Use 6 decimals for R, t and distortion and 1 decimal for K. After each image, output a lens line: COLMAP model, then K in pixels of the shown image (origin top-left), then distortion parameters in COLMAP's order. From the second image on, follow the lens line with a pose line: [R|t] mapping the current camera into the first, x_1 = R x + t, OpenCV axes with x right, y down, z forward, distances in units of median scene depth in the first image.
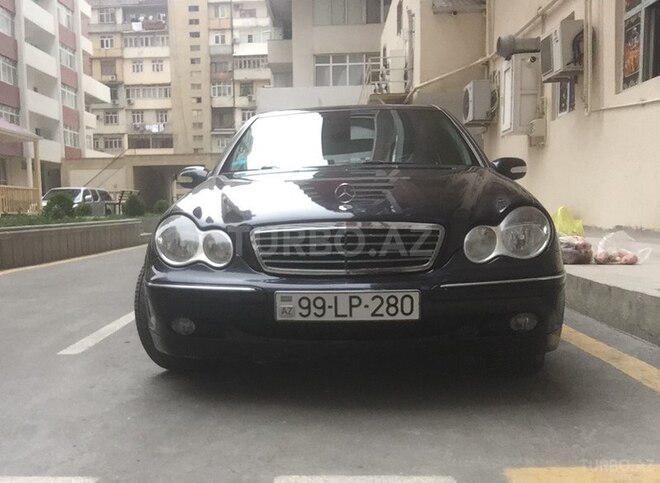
lens RADIAL K [[703.7, 0, 267.8], [0, 703.7, 304.8], [0, 0, 1]] dist [0.001641, -0.047956]
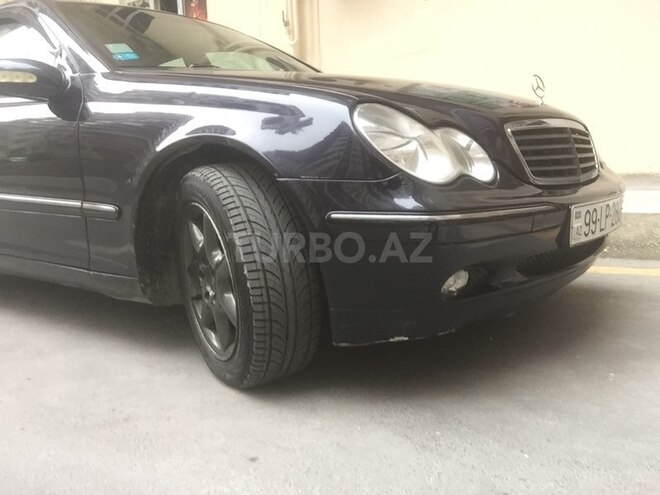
lens RADIAL K [[602.6, 0, 331.1], [0, 602.6, 263.7], [0, 0, 1]] dist [0.047353, -0.182793]
pose [[0.524865, -0.136408, 0.840184, -0.175948], [0.150304, 0.986417, 0.066254, -0.010501], [-0.837810, 0.091508, 0.538239, 0.234332]]
